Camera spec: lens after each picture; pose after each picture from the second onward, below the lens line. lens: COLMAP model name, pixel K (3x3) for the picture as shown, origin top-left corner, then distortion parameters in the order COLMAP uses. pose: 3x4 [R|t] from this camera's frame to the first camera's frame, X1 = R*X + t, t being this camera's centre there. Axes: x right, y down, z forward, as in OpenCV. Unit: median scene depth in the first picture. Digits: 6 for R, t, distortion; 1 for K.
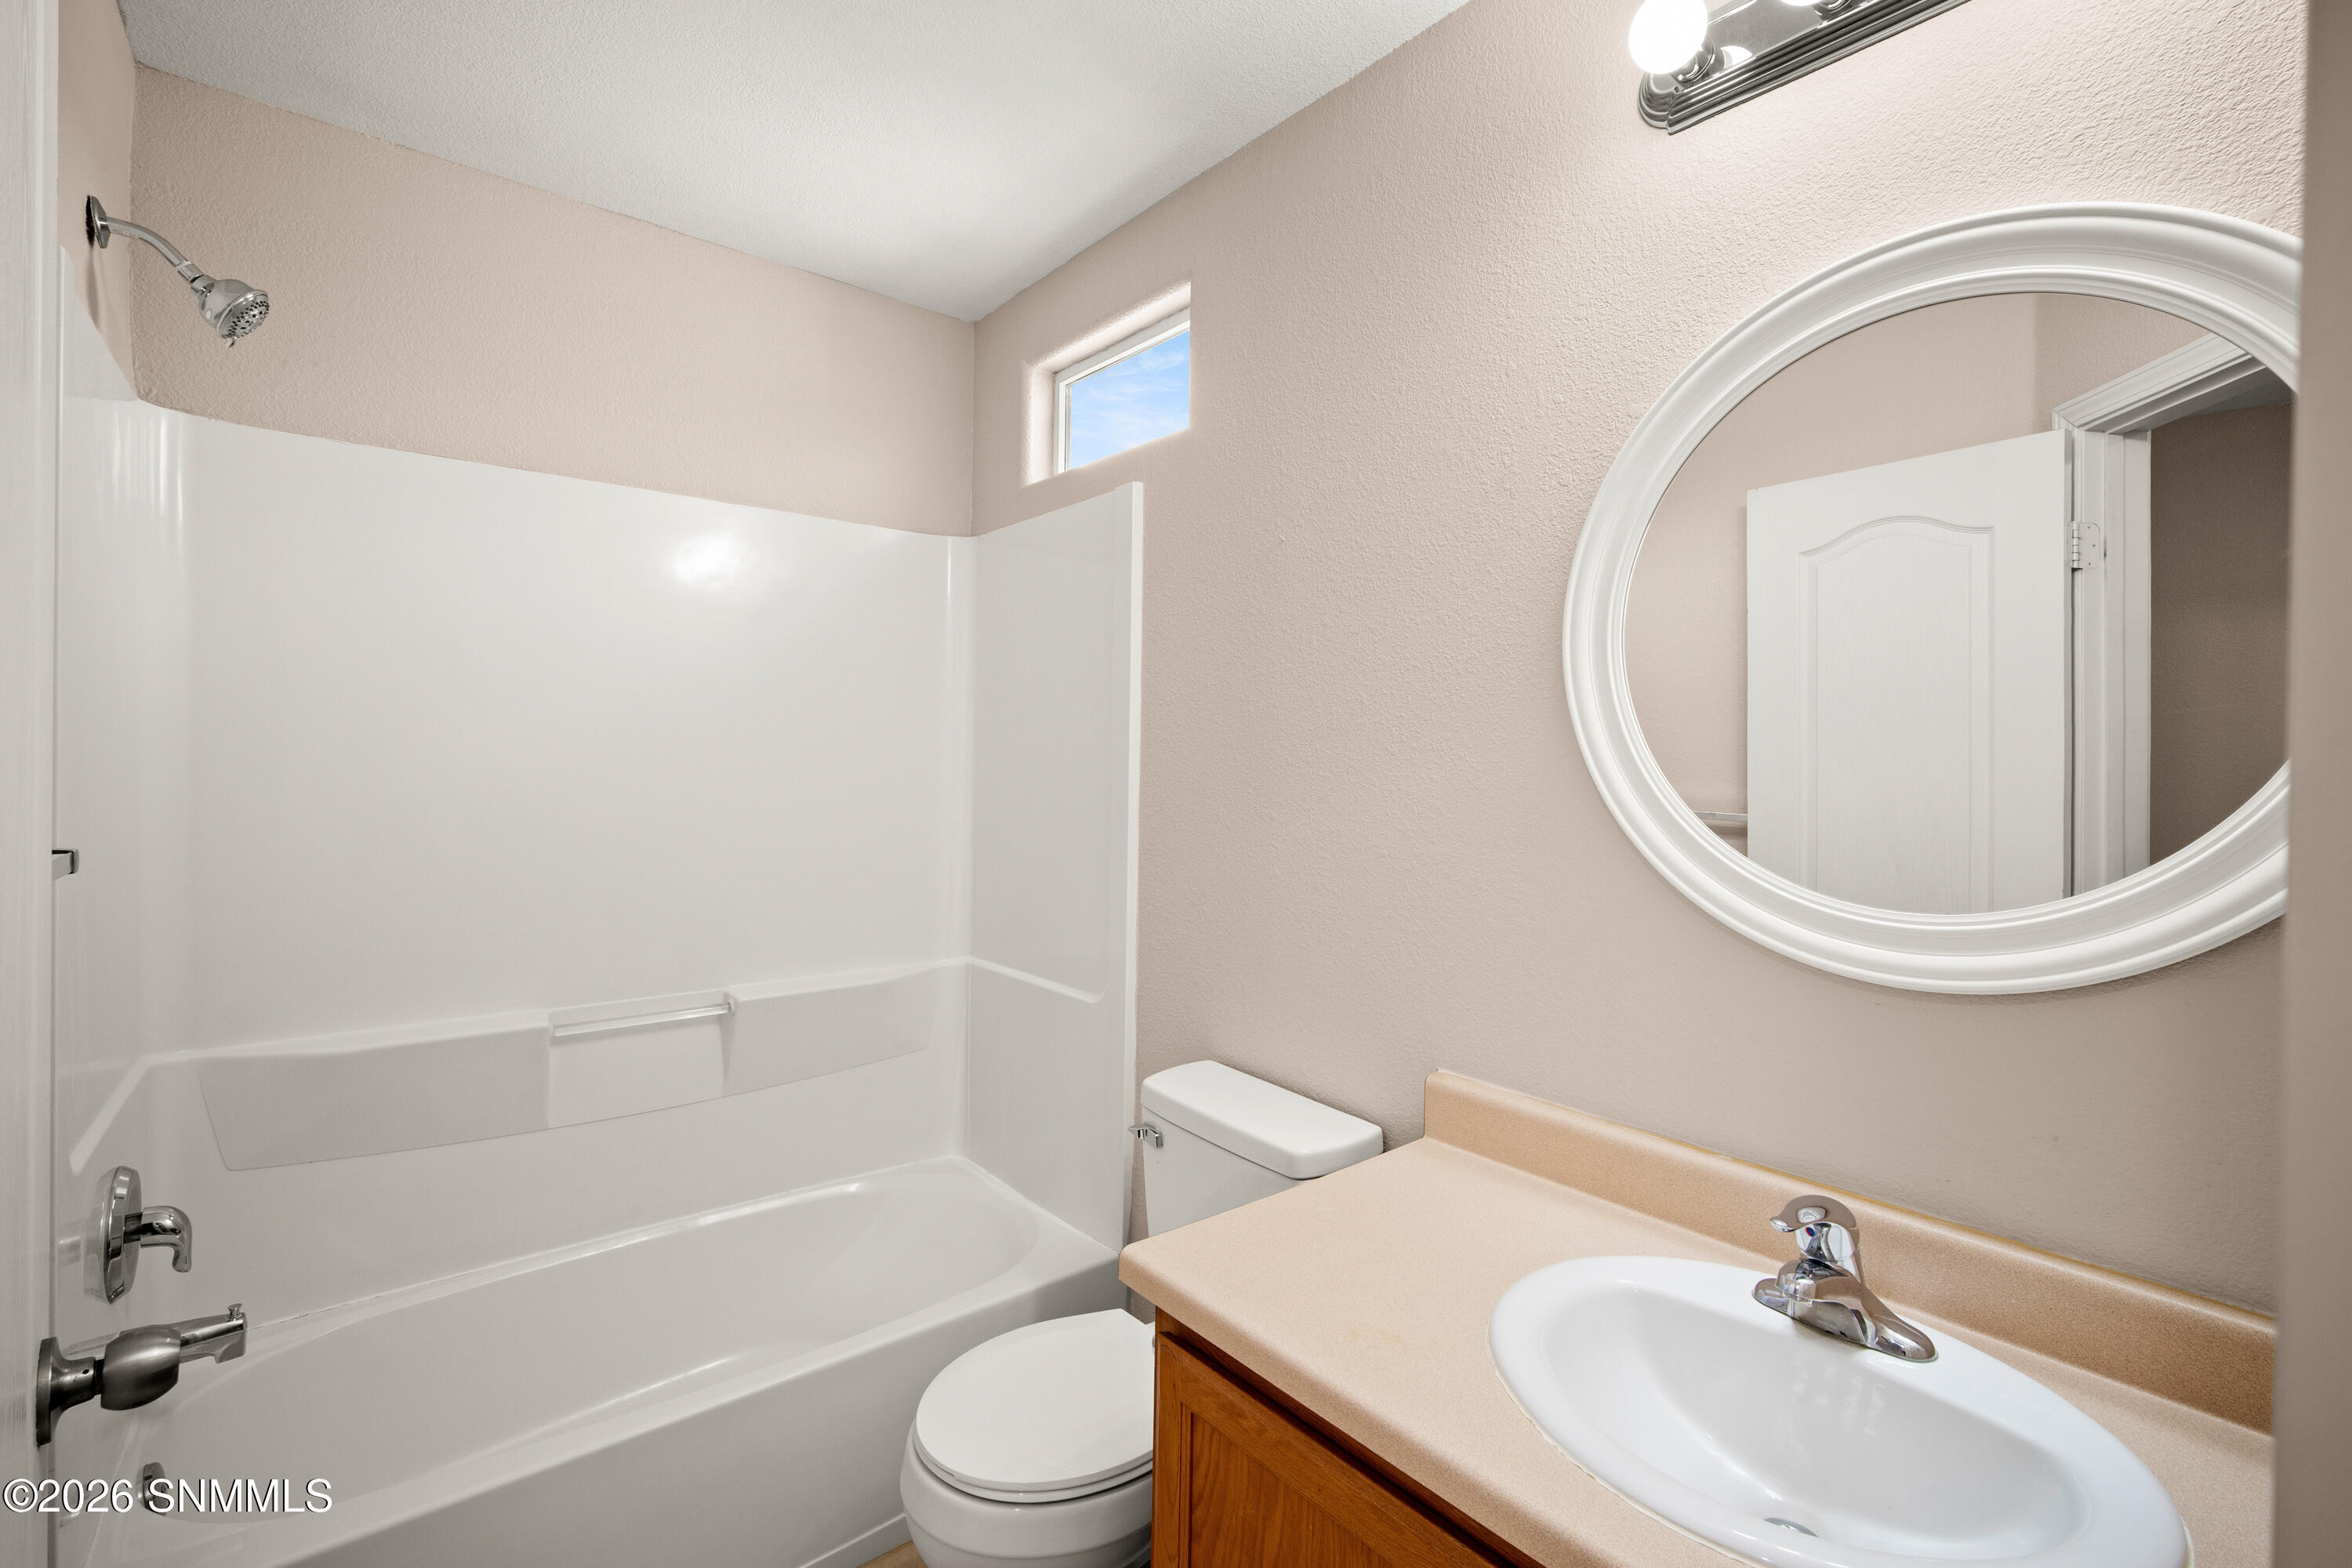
lens RADIAL K [[1030.7, 0, 1175.6], [0, 1030.7, 767.7], [0, 0, 1]] dist [-0.009296, 0.000367]
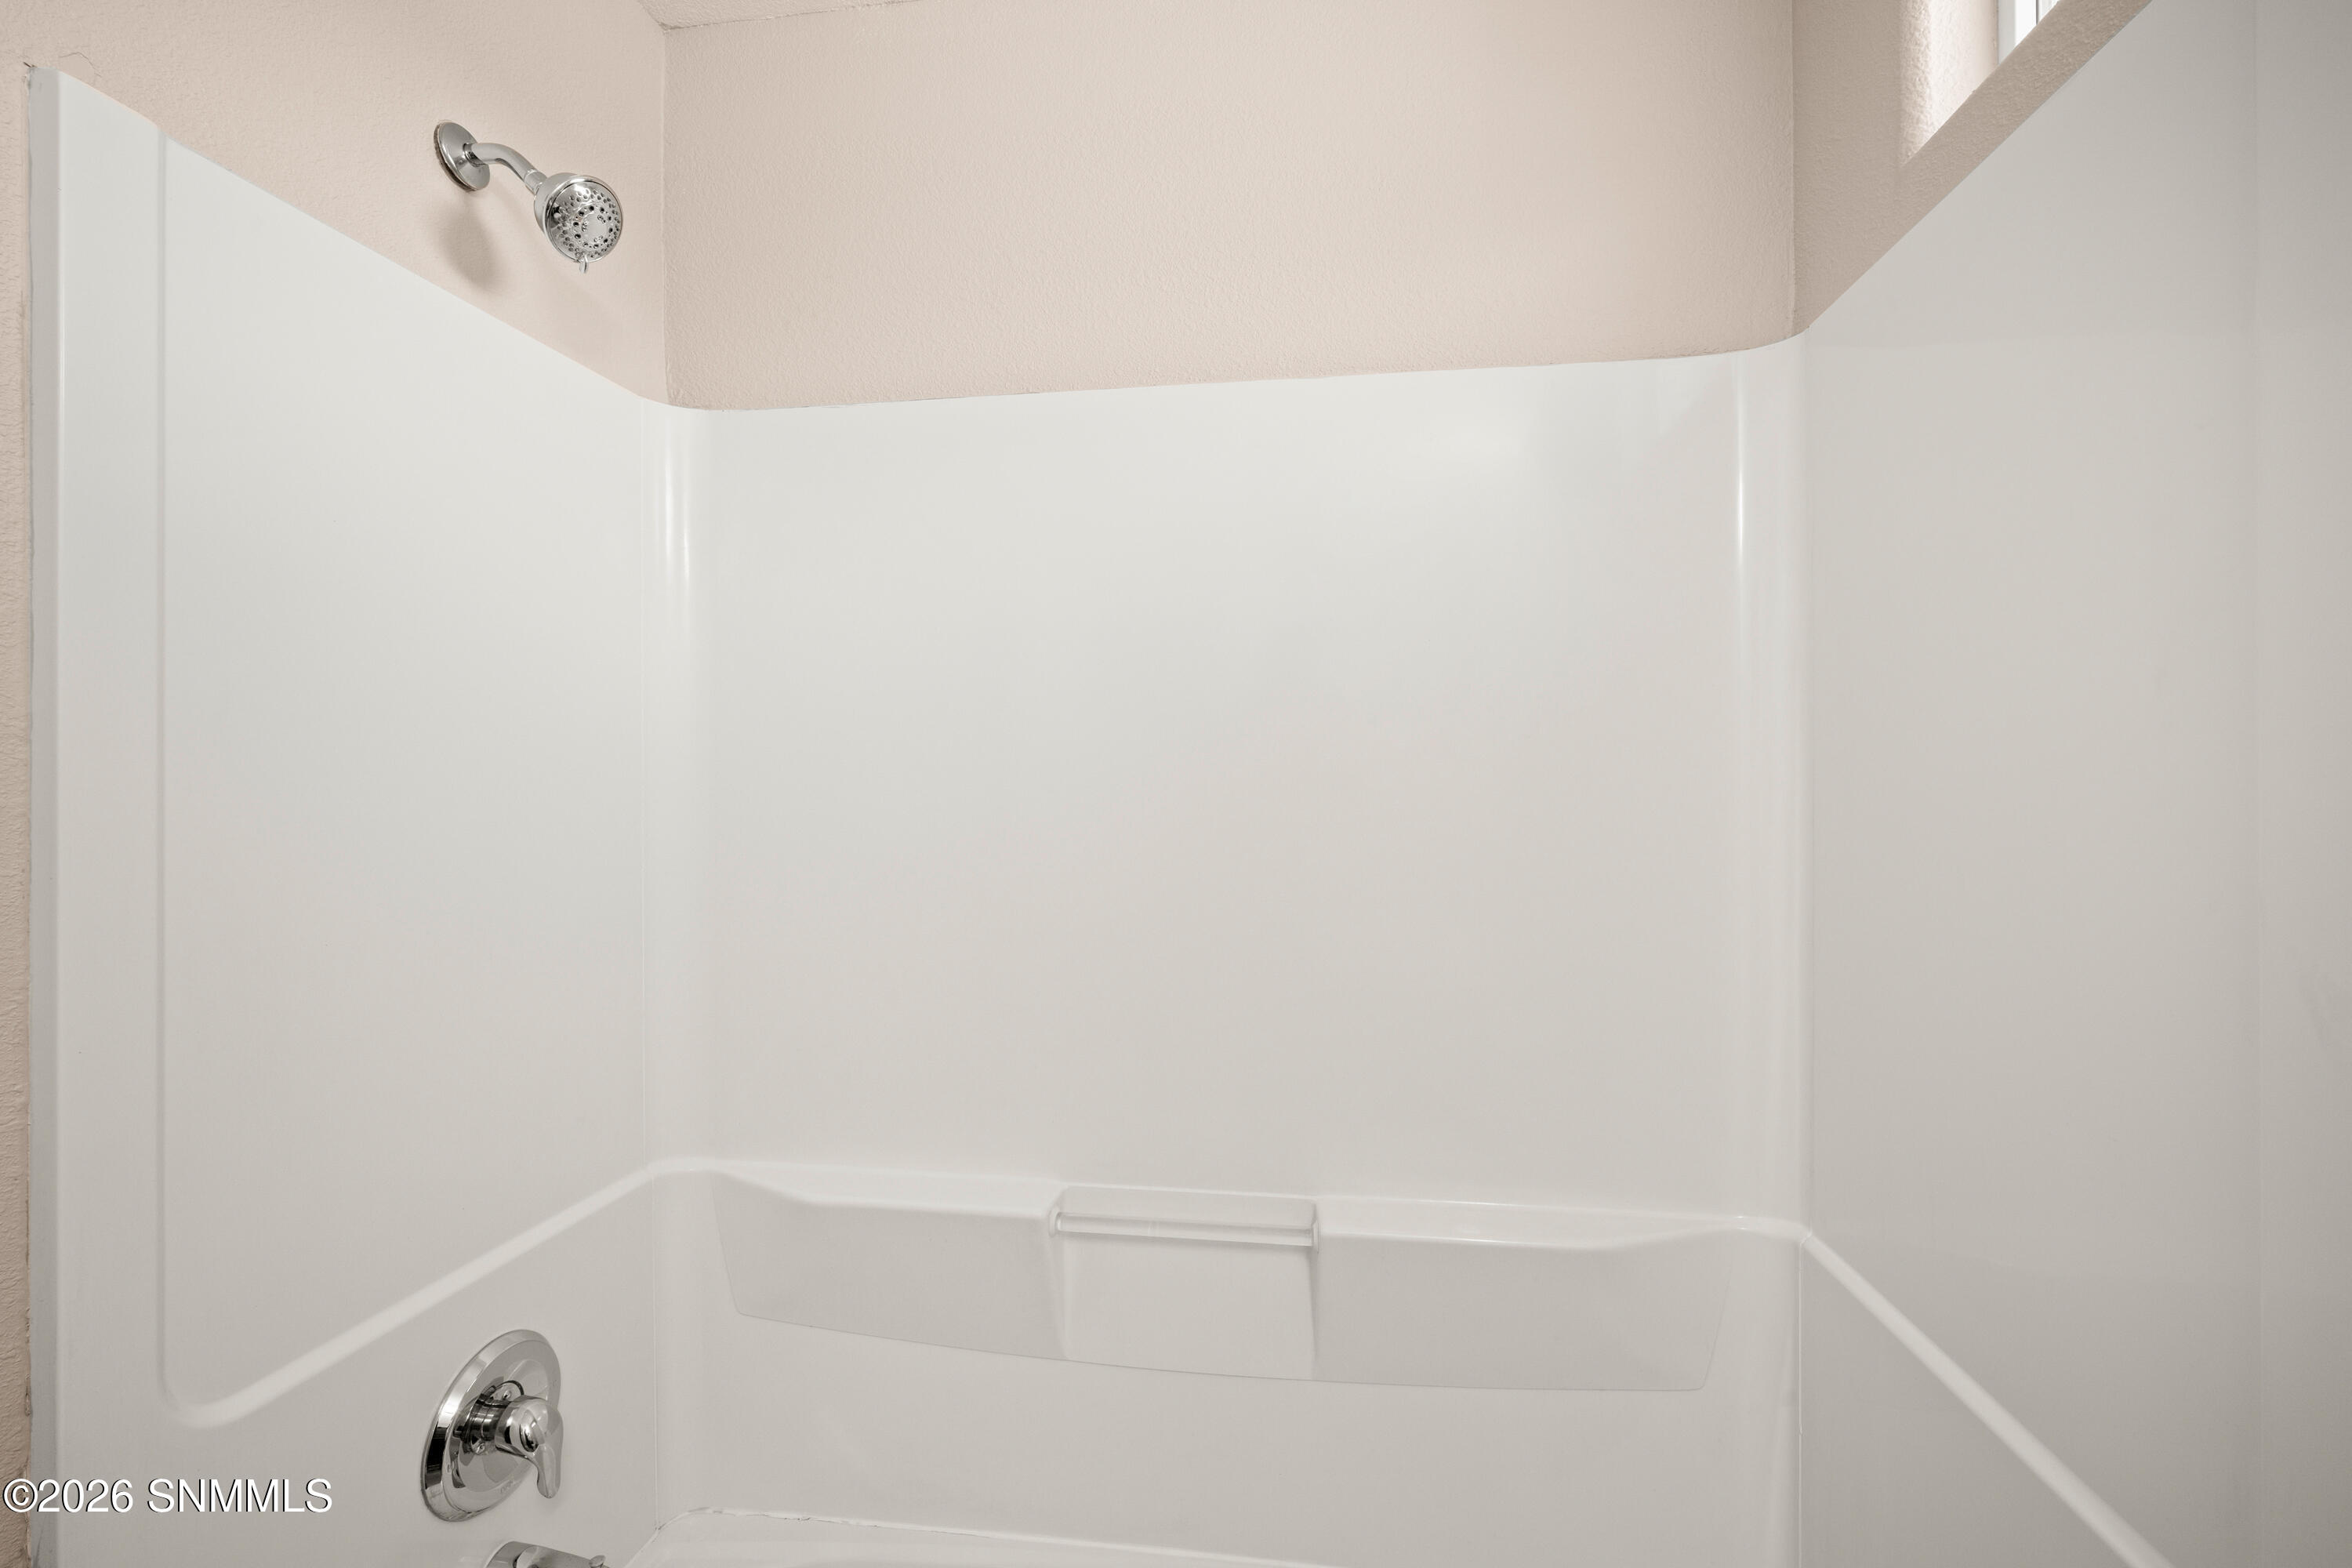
lens RADIAL K [[1030.7, 0, 1170.3], [0, 1030.7, 775.2], [0, 0, 1]] dist [-0.009296, 0.000367]
pose [[0.685067, -0.023058, -0.728115, -0.065134], [0.005868, 0.999641, -0.026136, -0.012581], [0.728456, 0.013632, 0.684957, 0.568178]]
